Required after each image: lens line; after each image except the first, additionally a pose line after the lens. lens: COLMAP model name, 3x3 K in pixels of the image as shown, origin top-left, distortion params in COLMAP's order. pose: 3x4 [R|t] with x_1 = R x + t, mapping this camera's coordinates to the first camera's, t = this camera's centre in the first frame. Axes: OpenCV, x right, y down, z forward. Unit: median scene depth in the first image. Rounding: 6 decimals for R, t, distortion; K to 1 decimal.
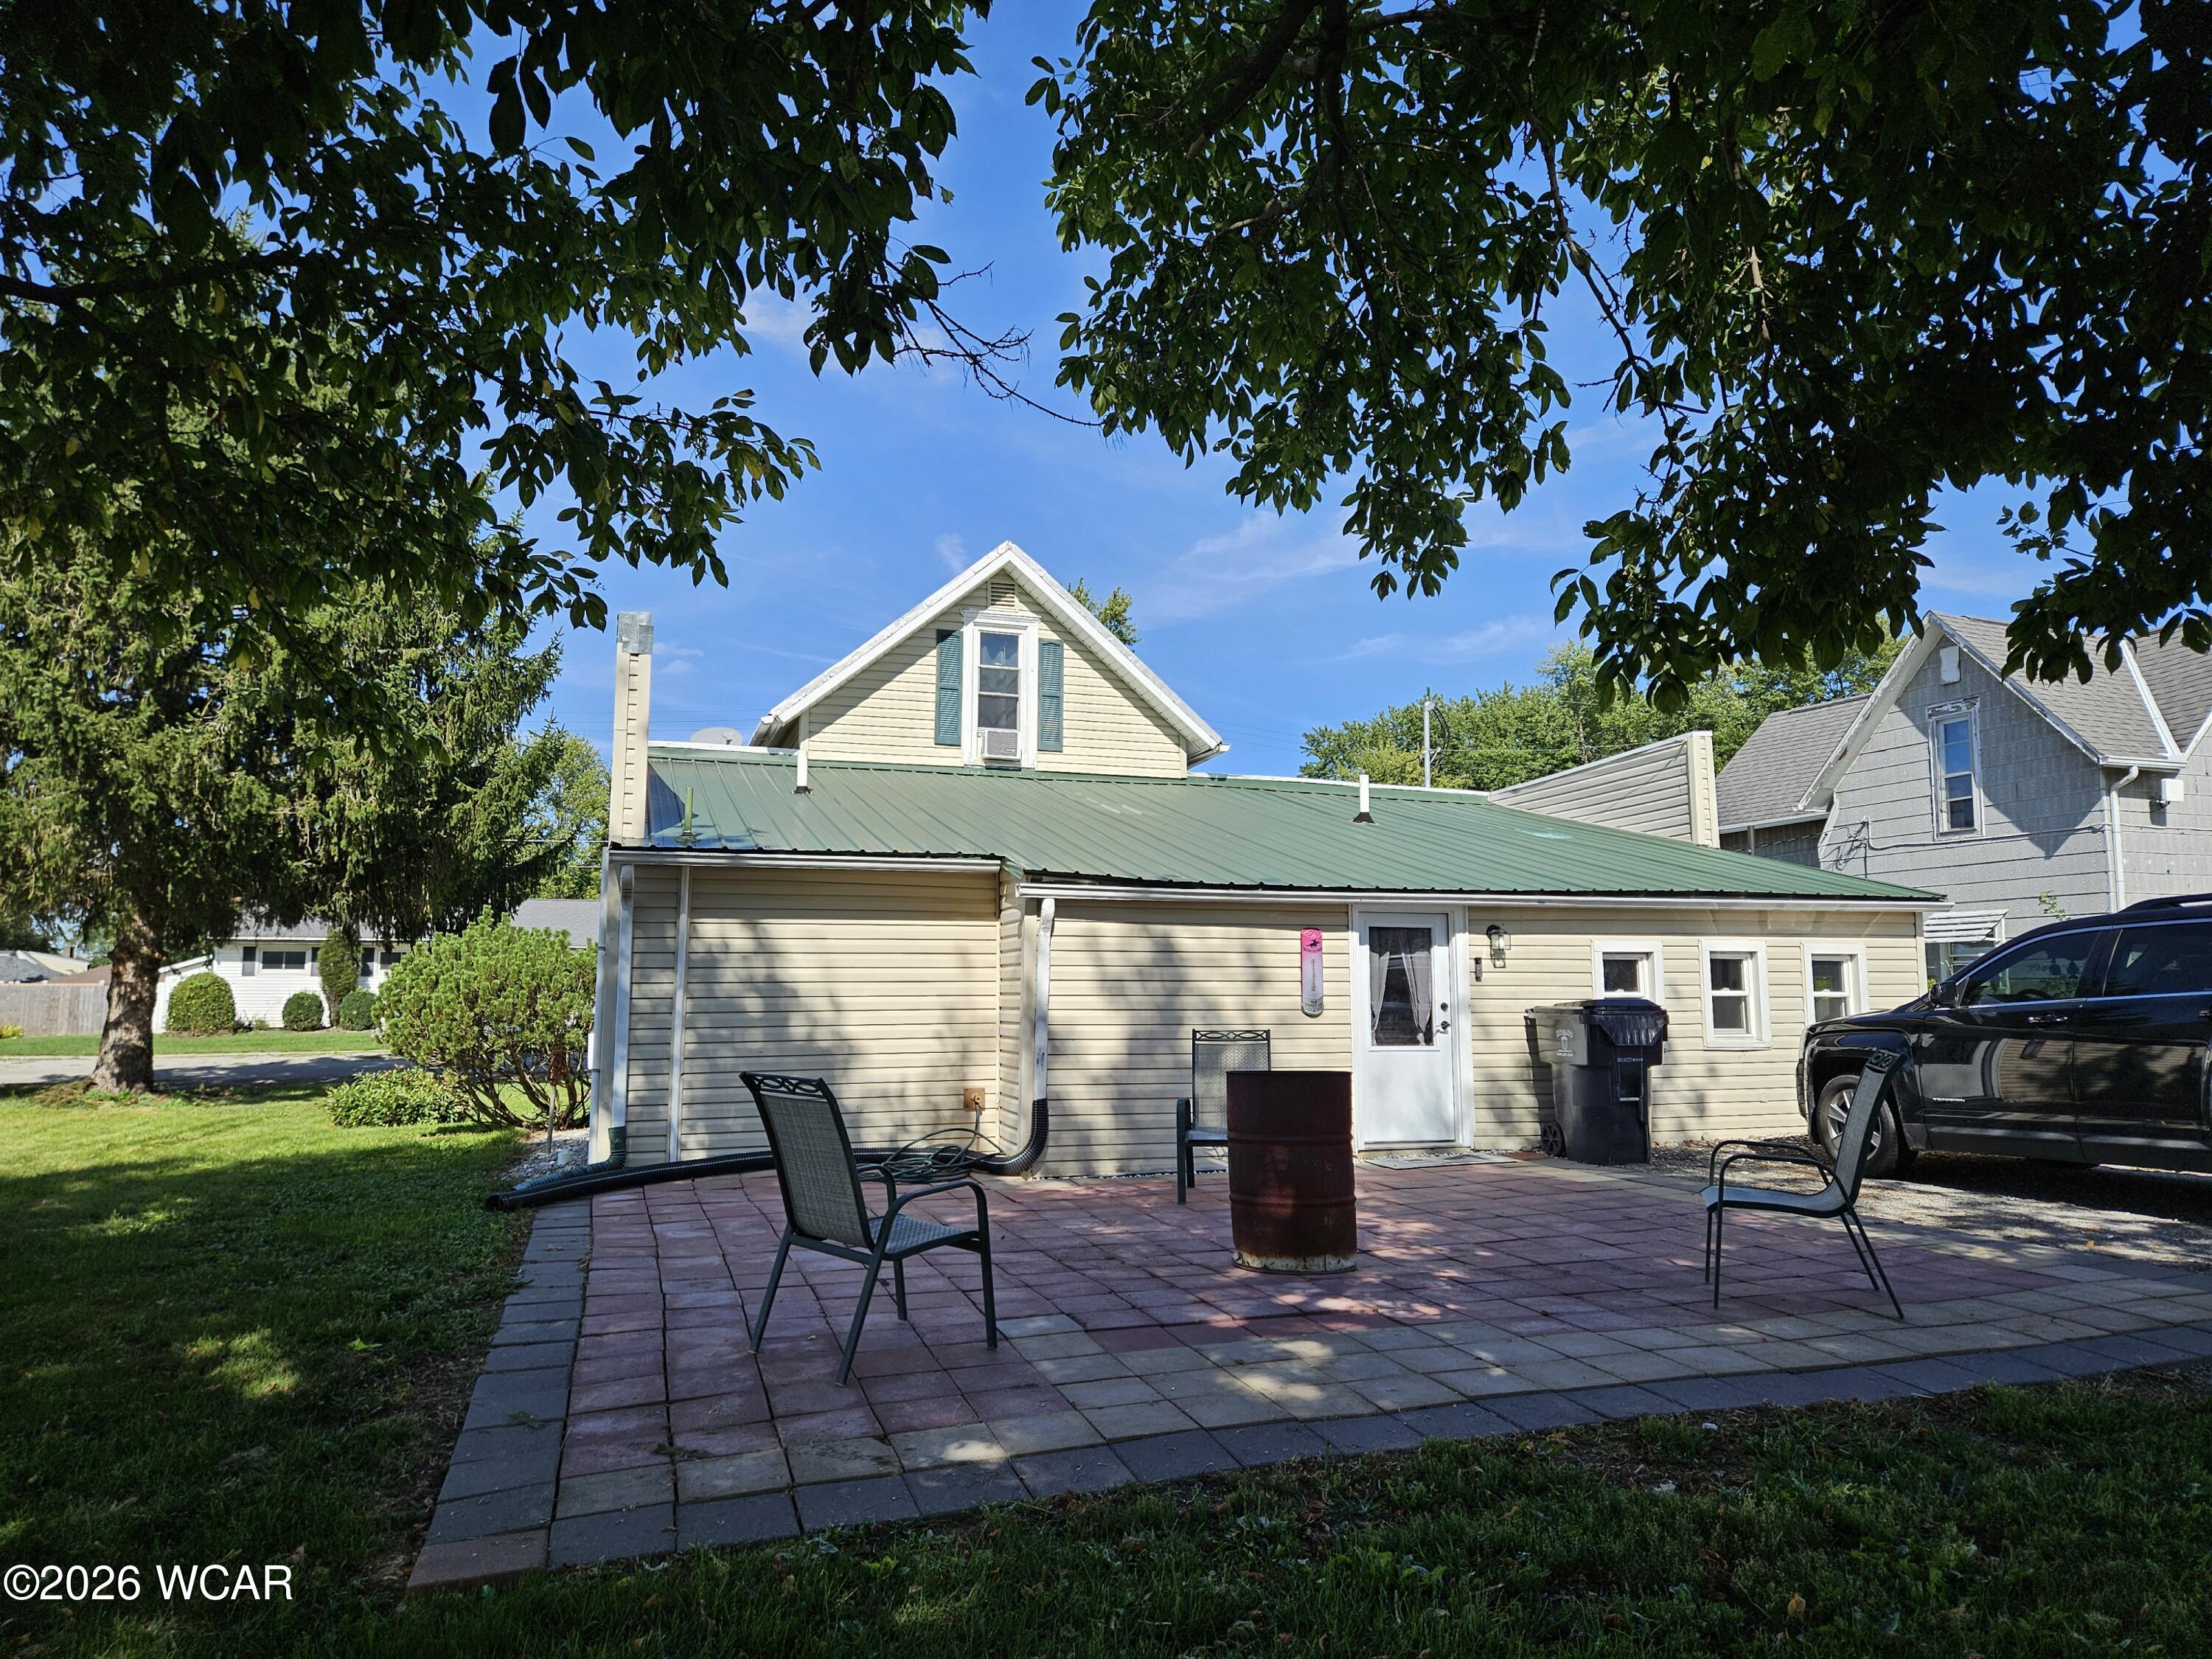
lens RADIAL K [[1476.8, 0, 1107.5], [0, 1476.8, 839.4], [0, 0, 1]] dist [0.038860, -0.005271]
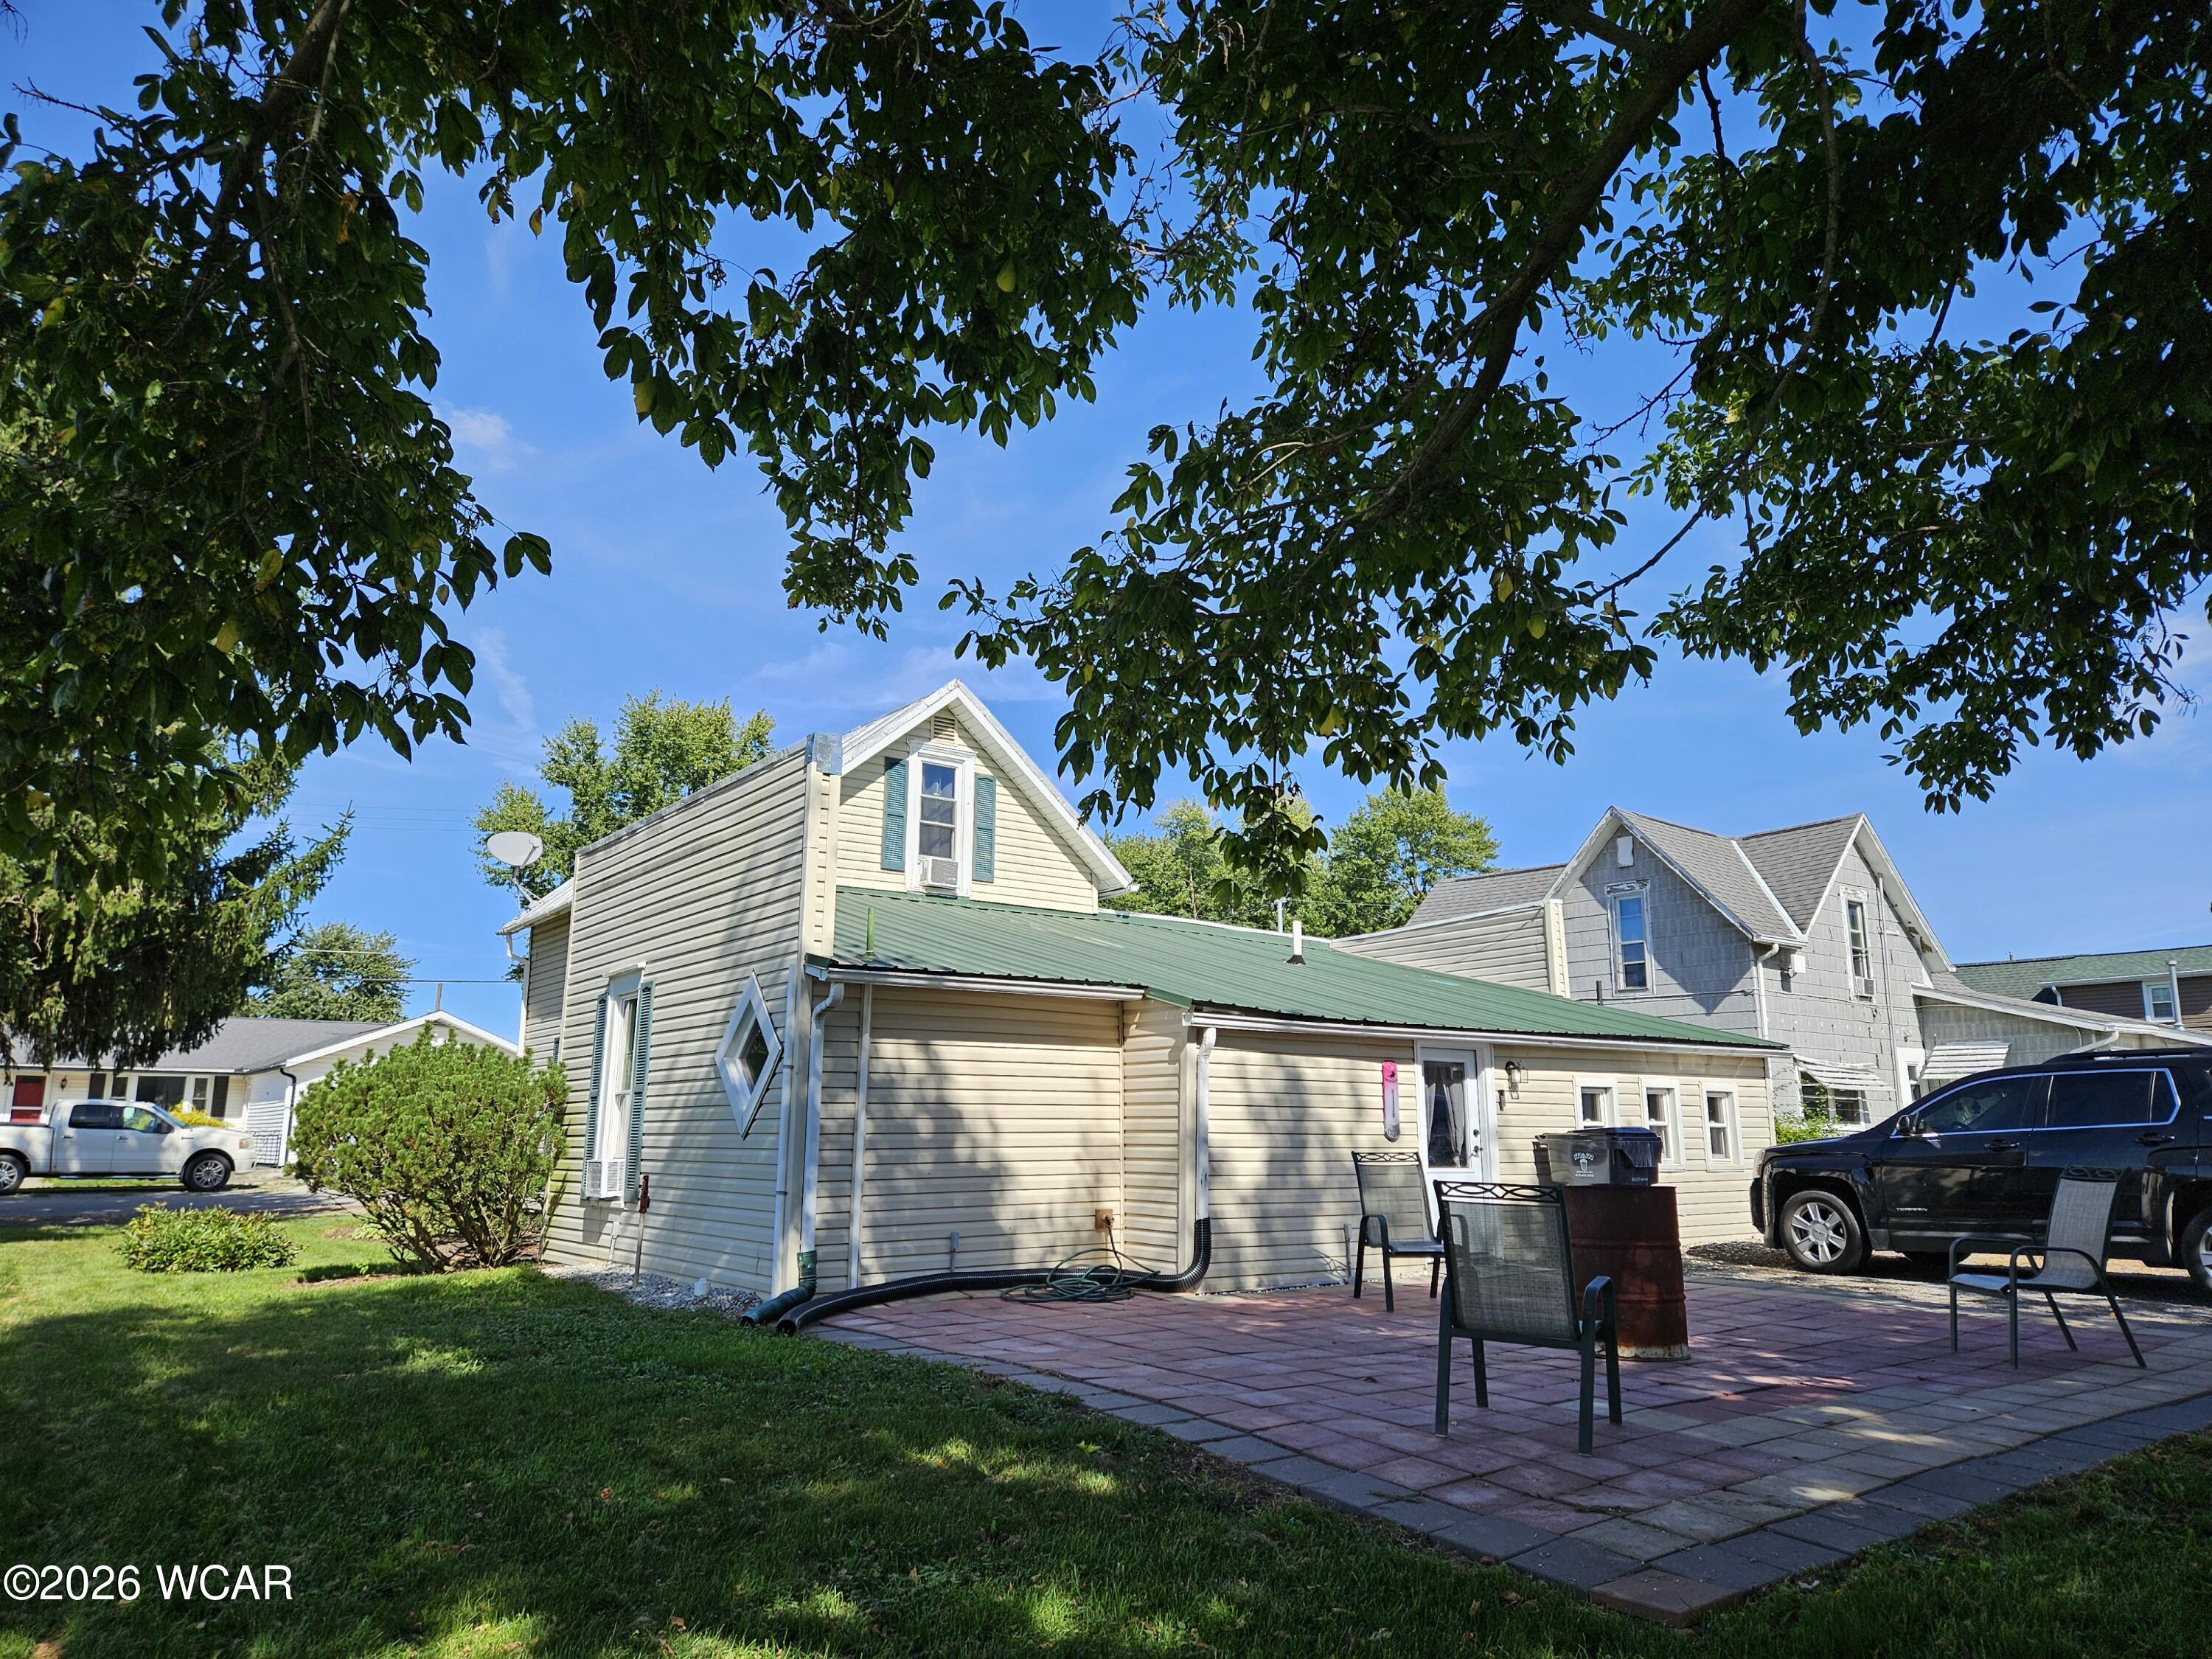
lens RADIAL K [[1476.8, 0, 1091.5], [0, 1476.8, 832.3], [0, 0, 1]] dist [0.038860, -0.005271]
pose [[0.948144, 0.067887, 0.310508, -0.425123], [-0.038708, 0.994315, -0.099193, 0.007573], [-0.315477, 0.082030, 0.945381, -0.004921]]
